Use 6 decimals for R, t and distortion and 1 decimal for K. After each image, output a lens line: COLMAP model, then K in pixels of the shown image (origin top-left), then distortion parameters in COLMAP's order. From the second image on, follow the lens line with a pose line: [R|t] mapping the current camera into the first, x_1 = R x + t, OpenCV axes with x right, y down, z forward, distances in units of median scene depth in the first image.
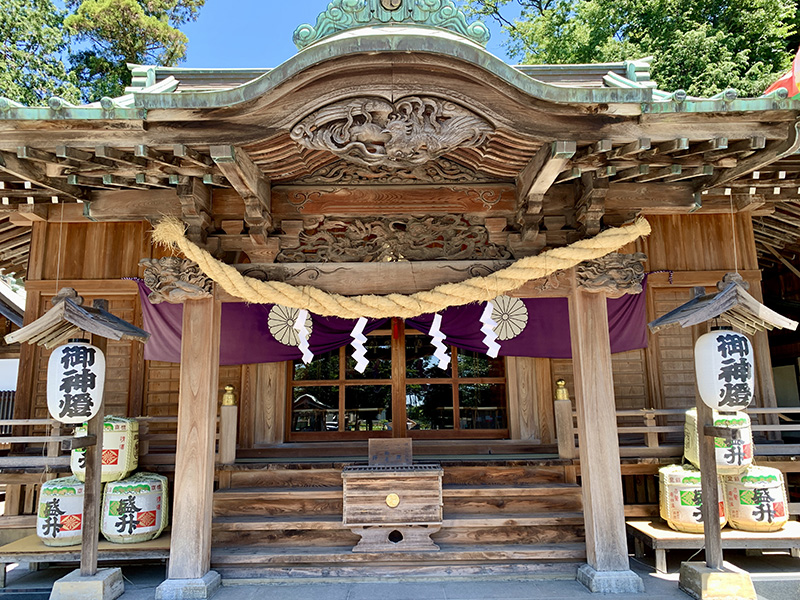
lens RADIAL K [[608.9, 0, 412.5], [0, 608.9, 303.0], [0, 0, 1]] dist [-0.000537, -0.002431]
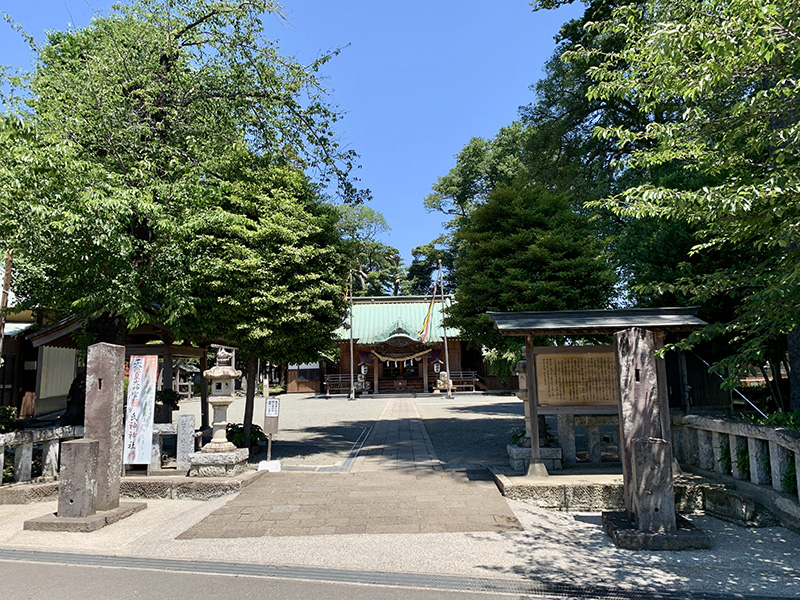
lens RADIAL K [[596.4, 0, 400.0], [0, 596.4, 300.0], [0, 0, 1]] dist [0.028719, -0.003930]
pose [[0.999459, -0.009777, -0.031398, 0.212239], [0.011270, 0.998796, 0.047745, -1.087342], [0.030893, -0.048073, 0.998366, -6.410248]]
